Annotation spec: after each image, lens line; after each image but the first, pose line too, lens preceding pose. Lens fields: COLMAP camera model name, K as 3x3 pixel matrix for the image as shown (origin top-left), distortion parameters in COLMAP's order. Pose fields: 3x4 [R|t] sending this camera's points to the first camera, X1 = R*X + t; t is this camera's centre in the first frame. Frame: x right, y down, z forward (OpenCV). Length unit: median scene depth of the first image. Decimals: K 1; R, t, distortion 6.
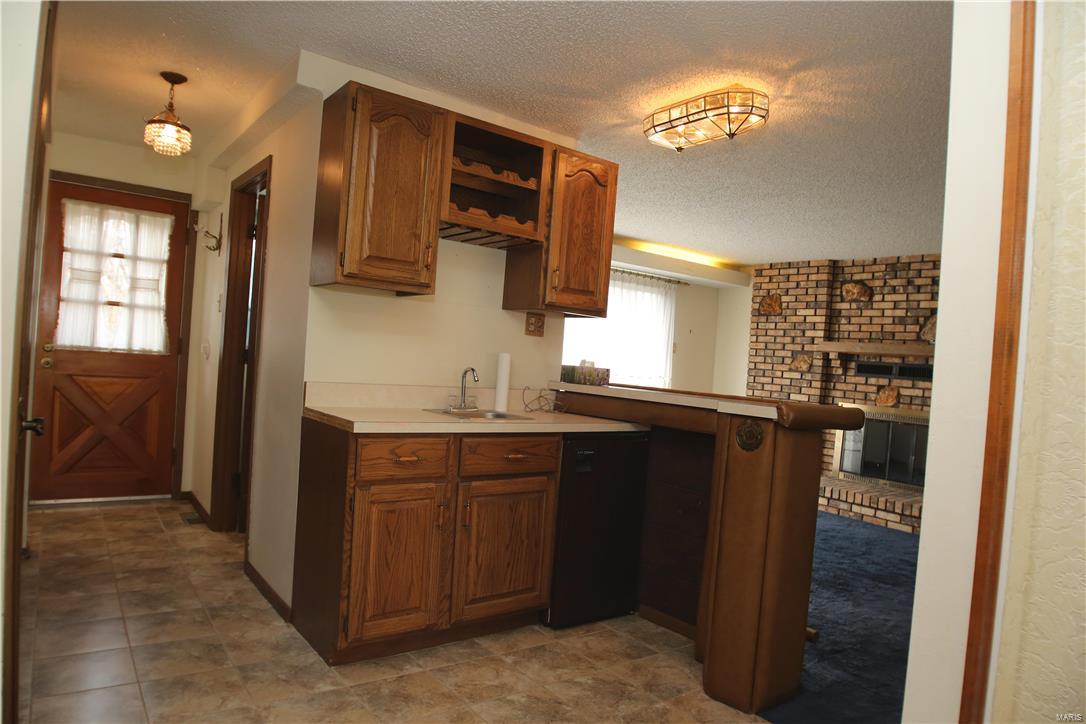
lens RADIAL K [[685.8, 0, 550.8], [0, 685.8, 366.6], [0, 0, 1]] dist [-0.066002, 0.001626]
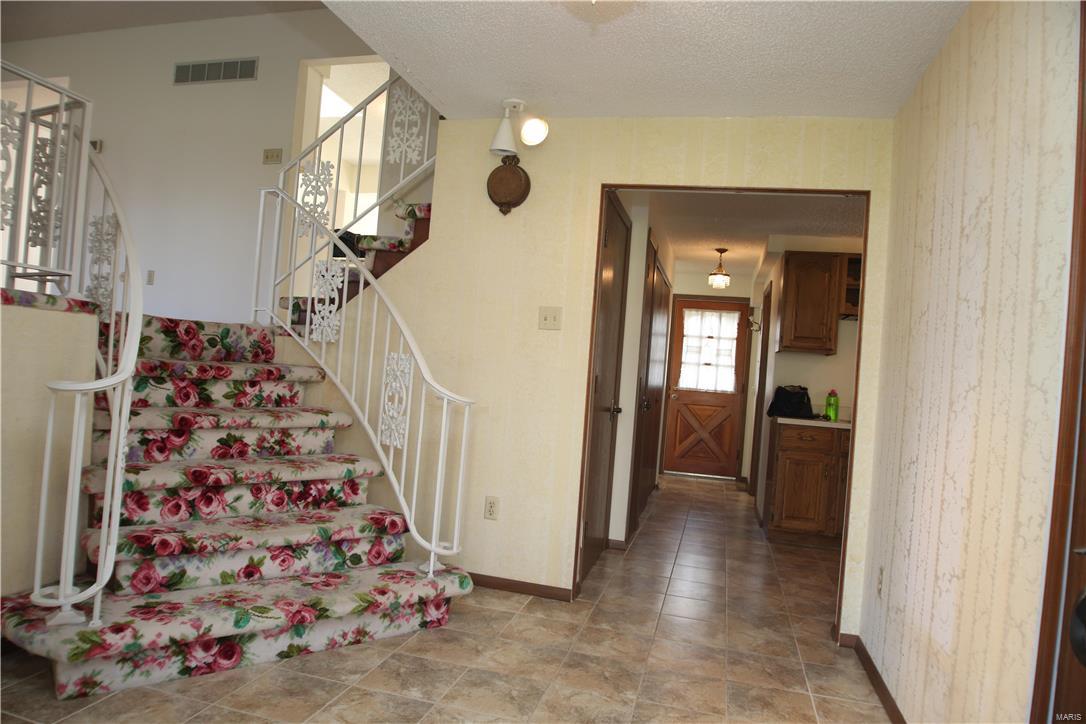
lens RADIAL K [[685.8, 0, 550.8], [0, 685.8, 366.6], [0, 0, 1]] dist [-0.066002, 0.001626]
pose [[0.635561, -0.027680, -0.771555, 0.424615], [-0.038663, 0.996962, -0.067616, 0.044830], [0.771082, 0.072805, 0.632560, -0.416285]]
